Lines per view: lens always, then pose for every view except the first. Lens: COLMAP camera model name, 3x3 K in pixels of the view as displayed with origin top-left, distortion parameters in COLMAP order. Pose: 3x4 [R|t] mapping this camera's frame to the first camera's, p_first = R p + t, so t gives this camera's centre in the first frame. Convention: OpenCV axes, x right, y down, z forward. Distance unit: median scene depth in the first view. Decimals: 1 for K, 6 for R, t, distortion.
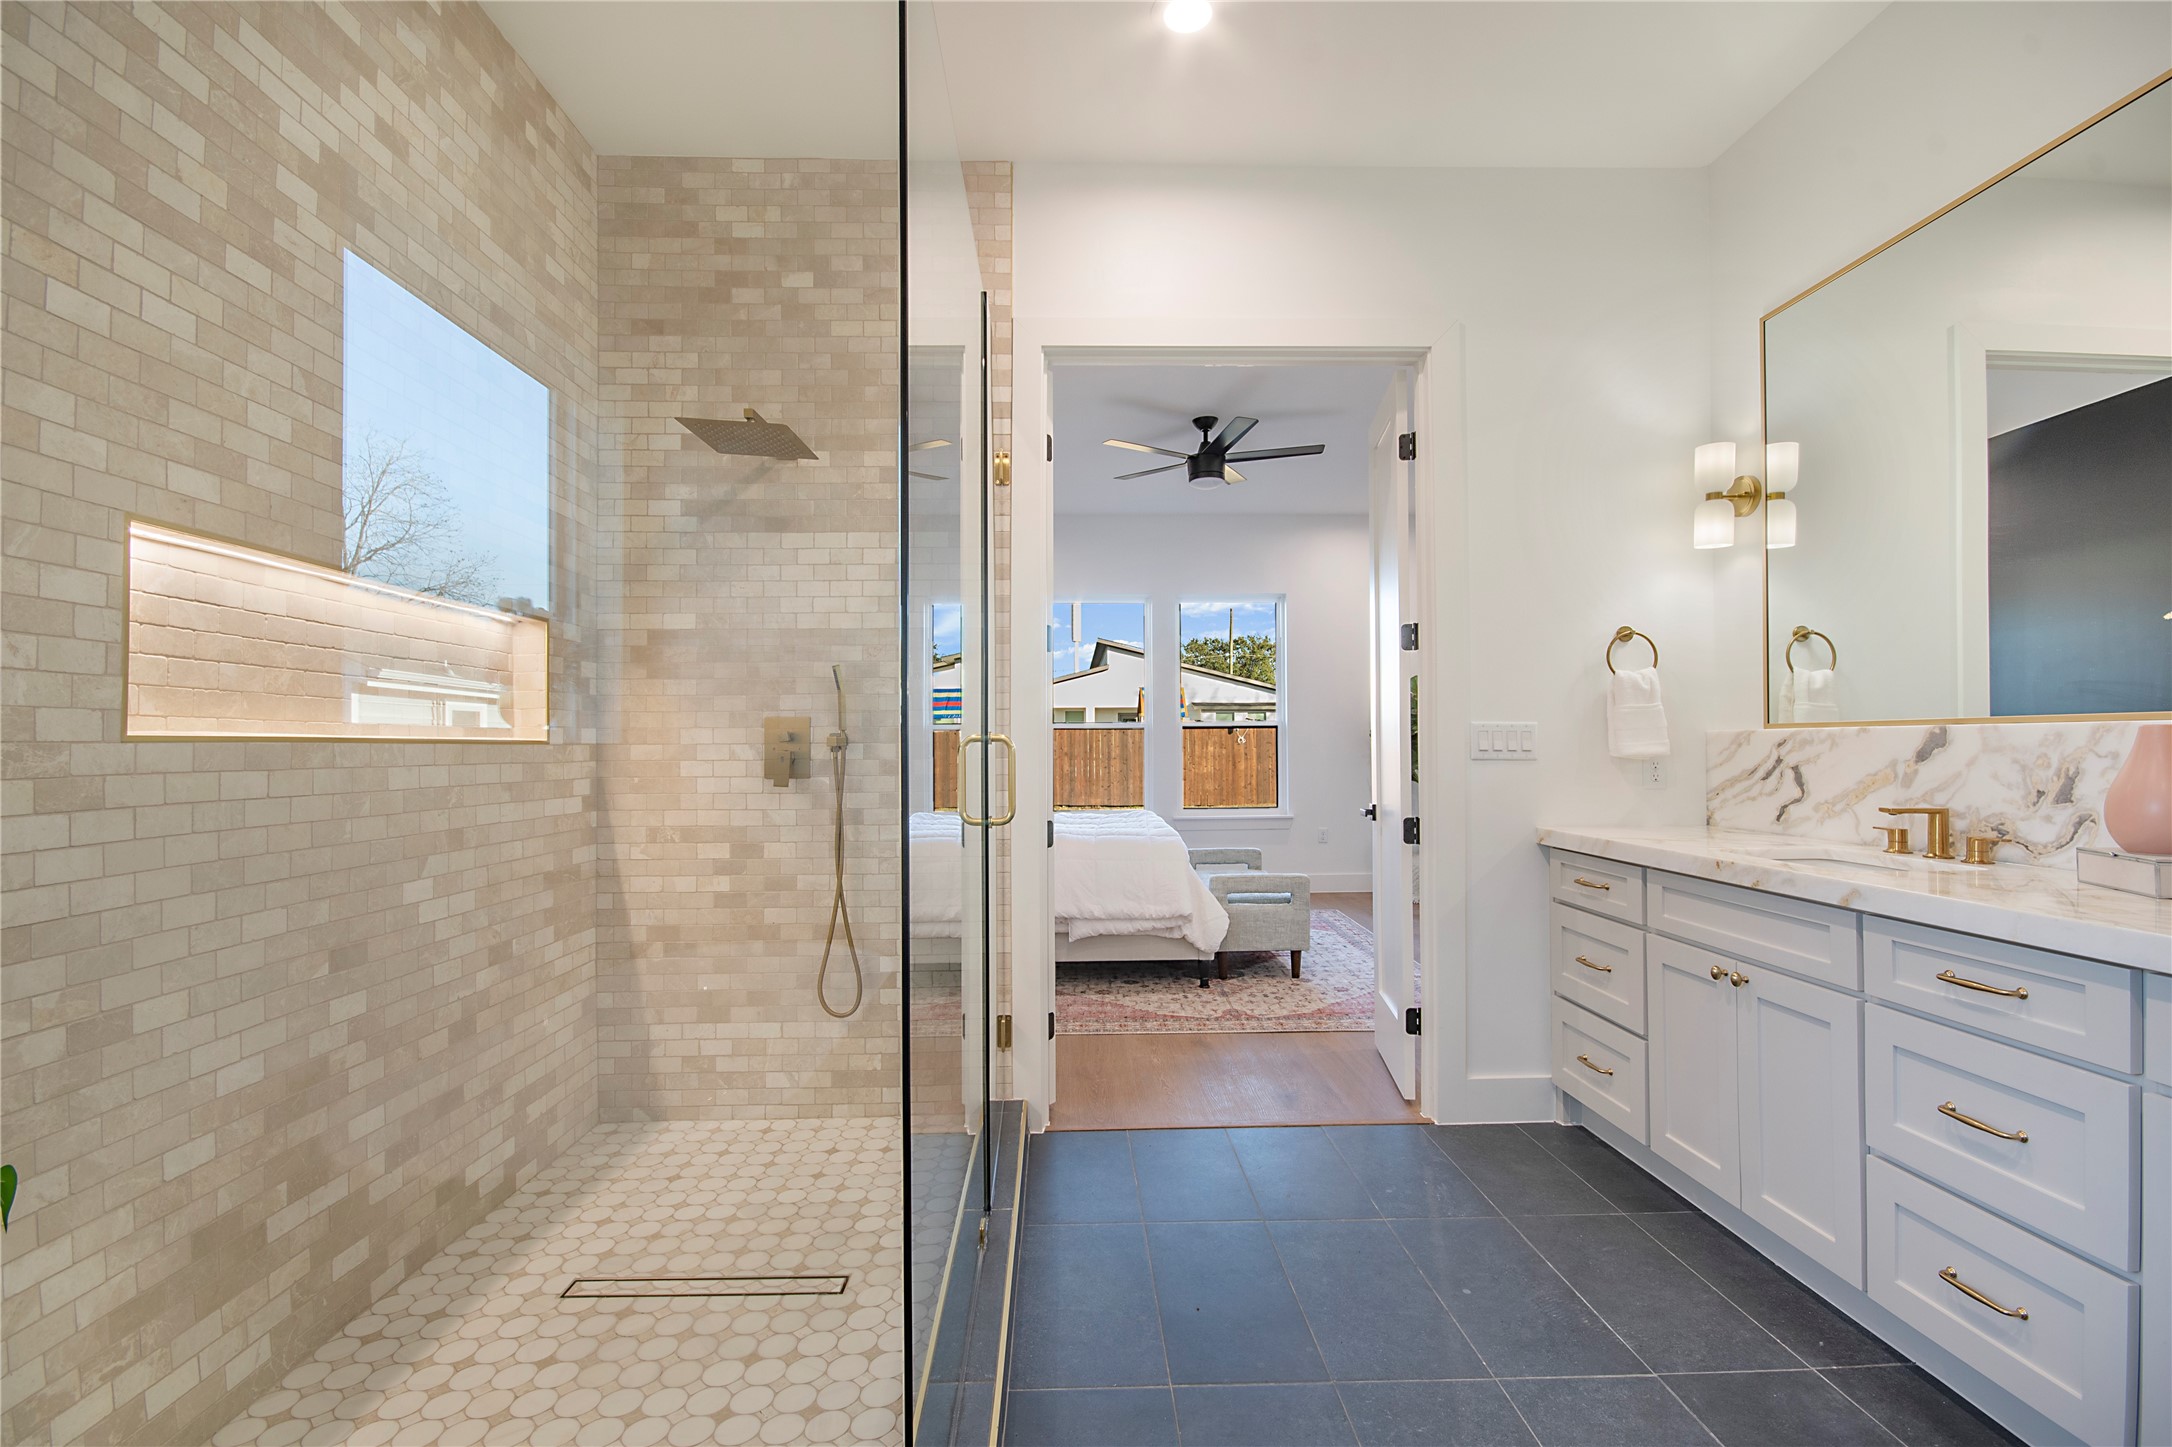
lens RADIAL K [[964.6, 0, 1072.6], [0, 964.6, 739.5], [0, 0, 1]] dist [0.003454, -0.004676]
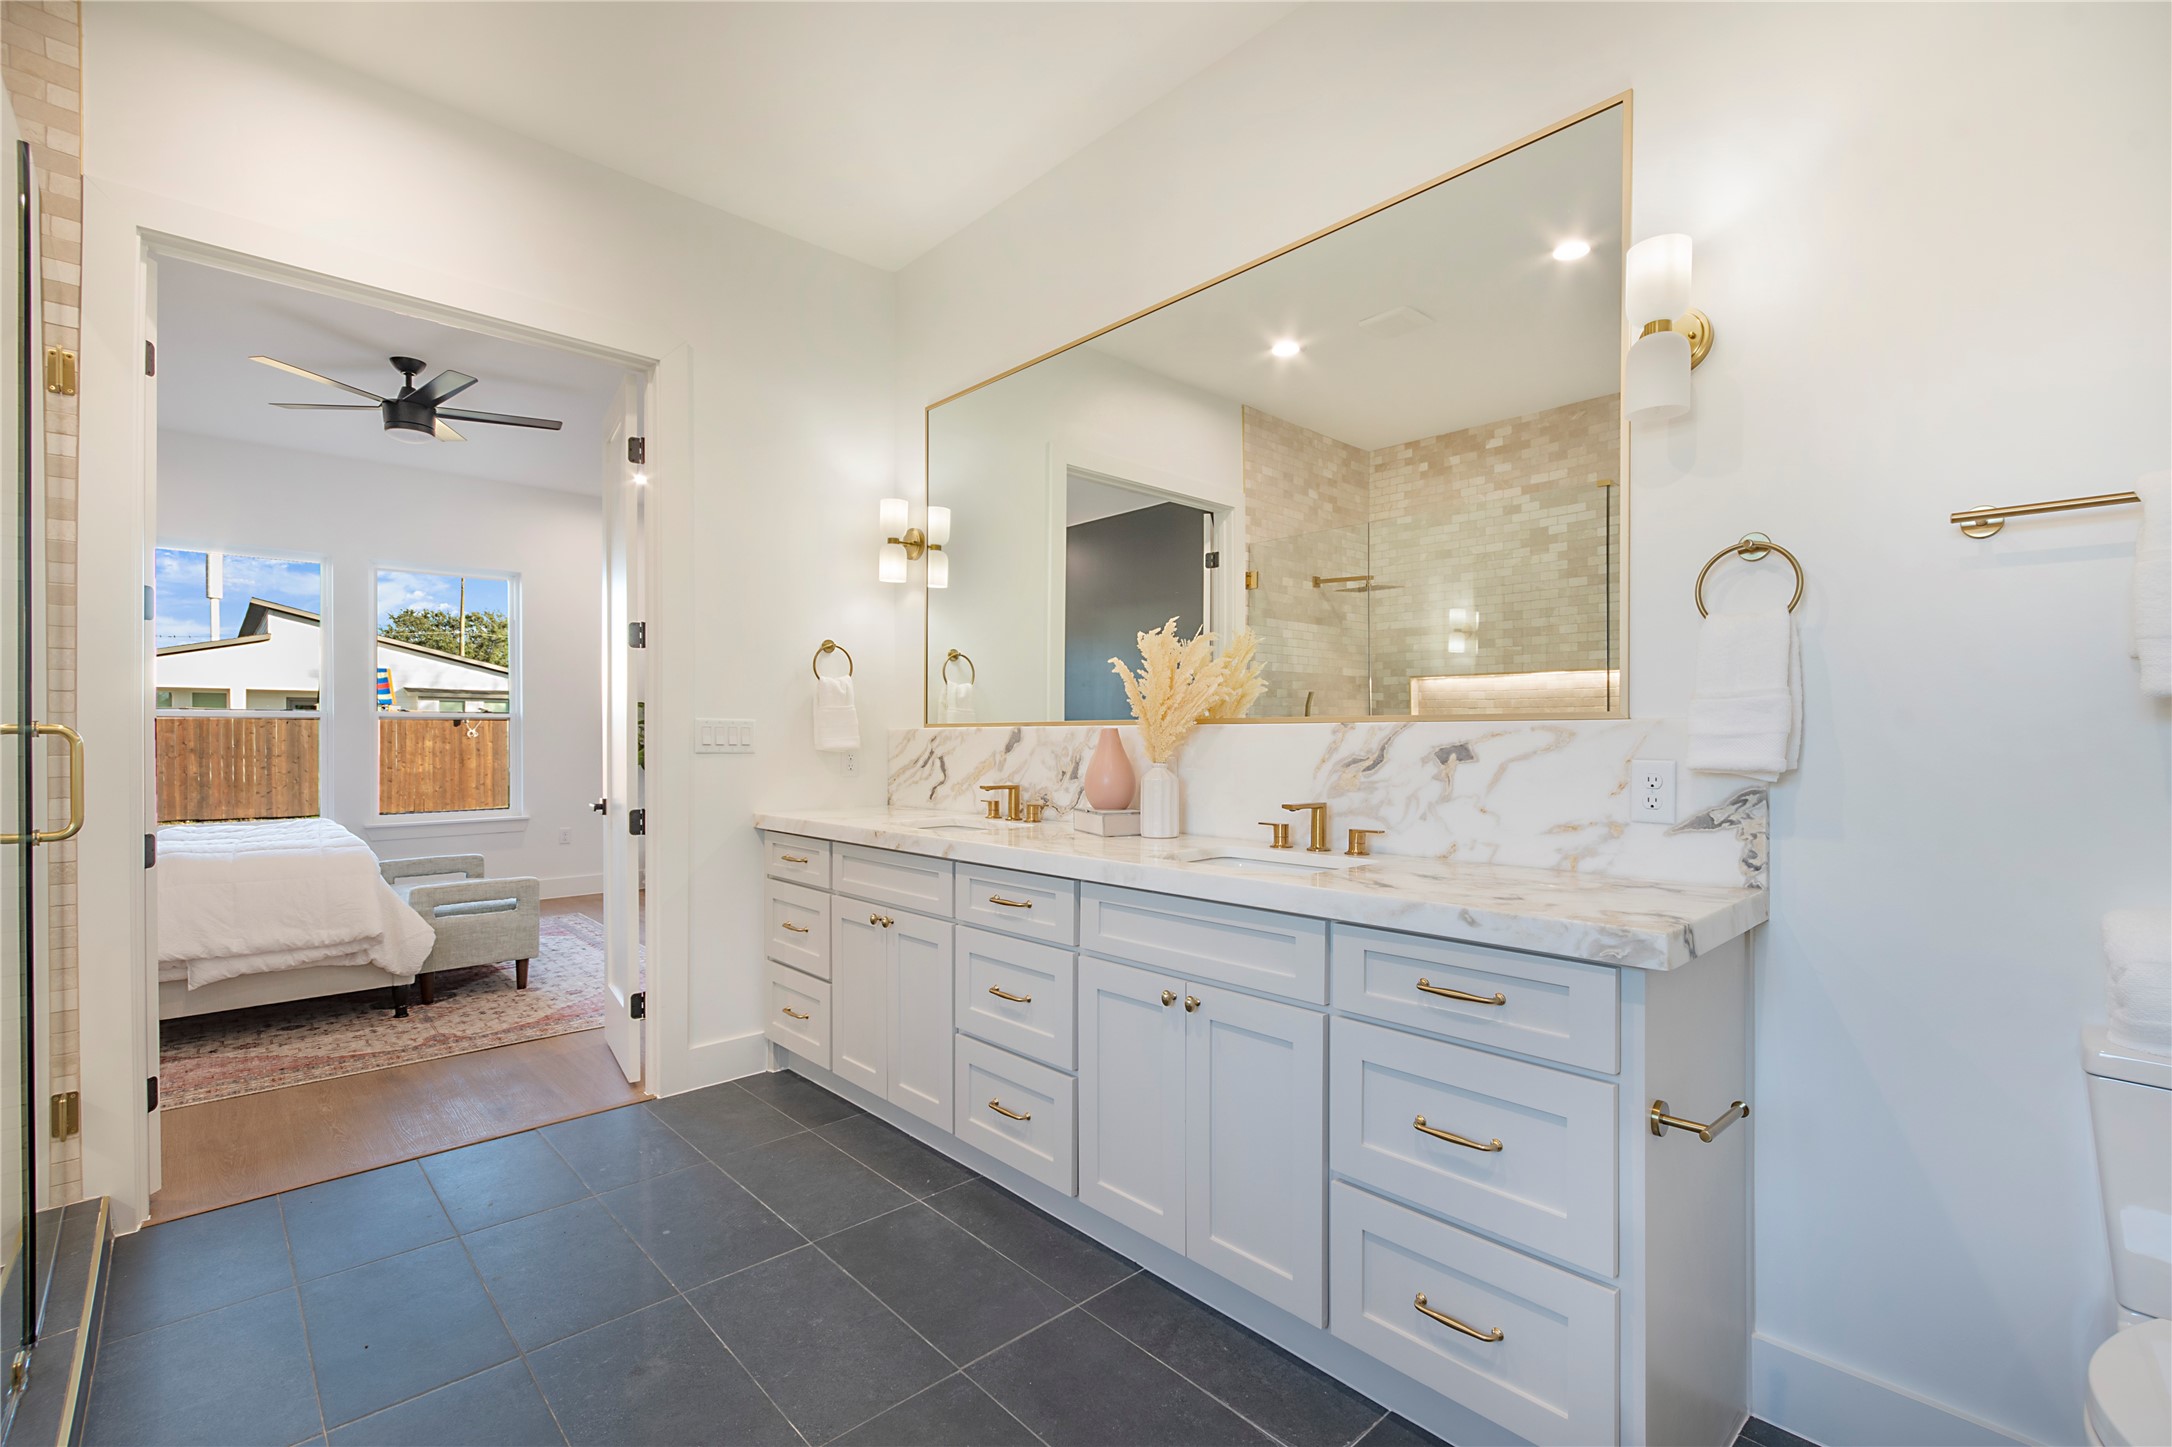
lens RADIAL K [[964.6, 0, 1091.7], [0, 964.6, 742.1], [0, 0, 1]] dist [0.003454, -0.004676]
pose [[0.739380, 0.000686, 0.673288, 0.016939], [-0.006591, 0.999959, 0.006220, -0.001393], [-0.673256, -0.009037, 0.739354, -0.101635]]
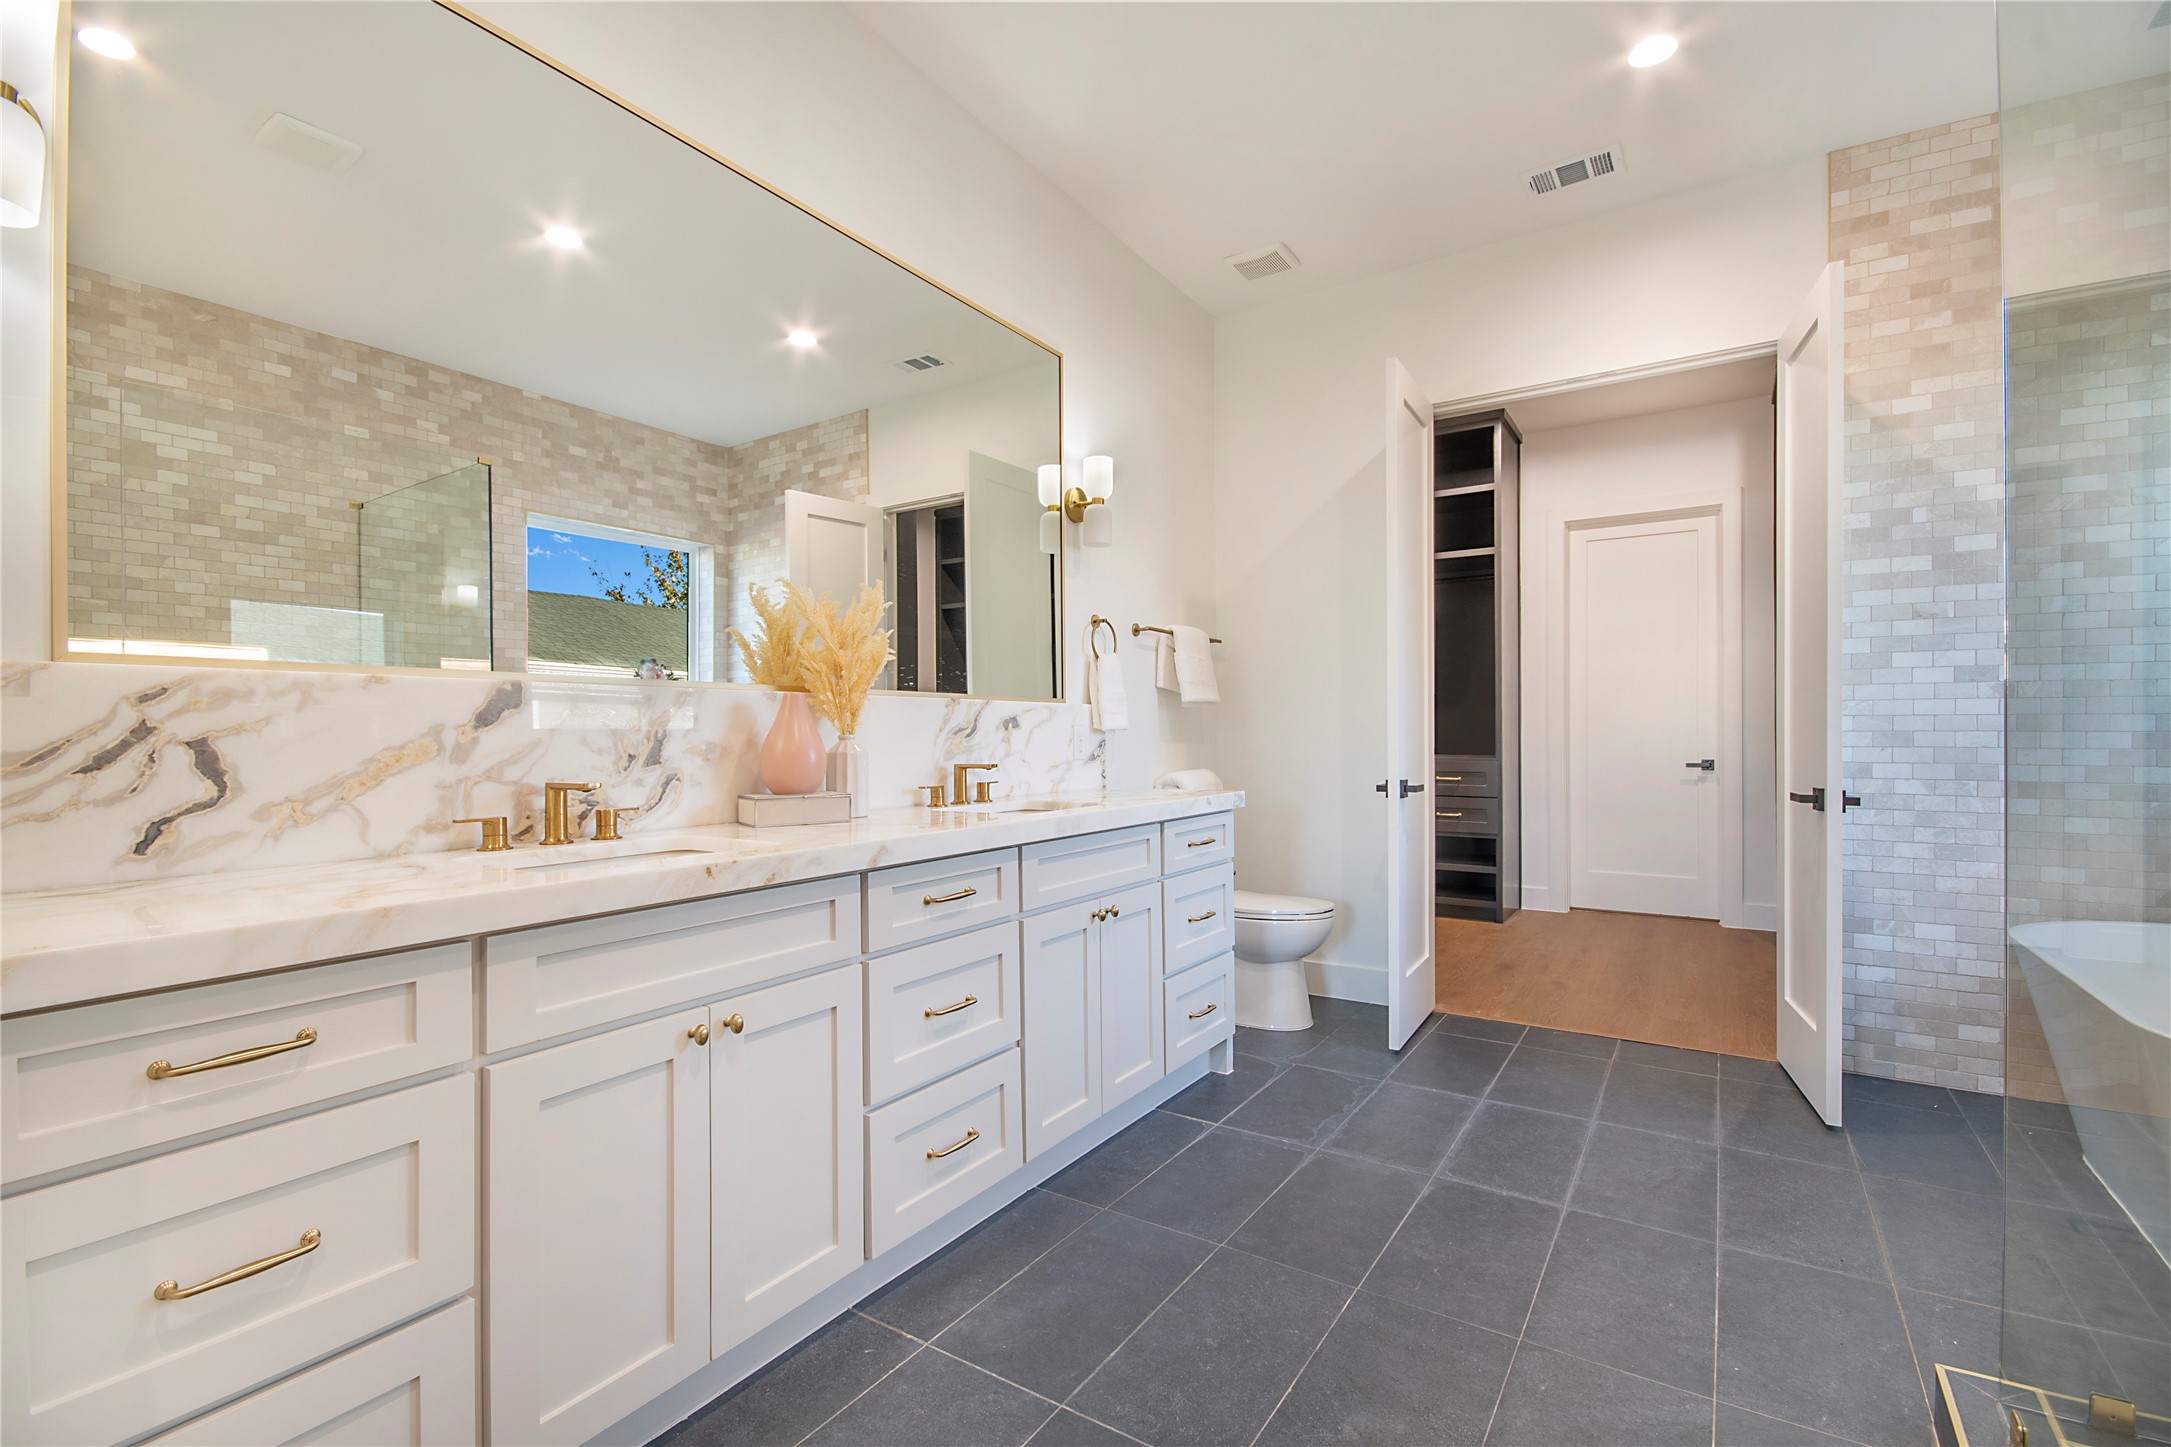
lens RADIAL K [[964.1, 0, 1077.5], [0, 964.1, 737.5], [0, 0, 1]] dist [0.003454, -0.004676]
pose [[-0.823254, 0.011835, 0.567550, 0.049932], [0.010843, 0.999928, -0.005123, 0.032534], [-0.567570, 0.001937, -0.823323, 1.106573]]
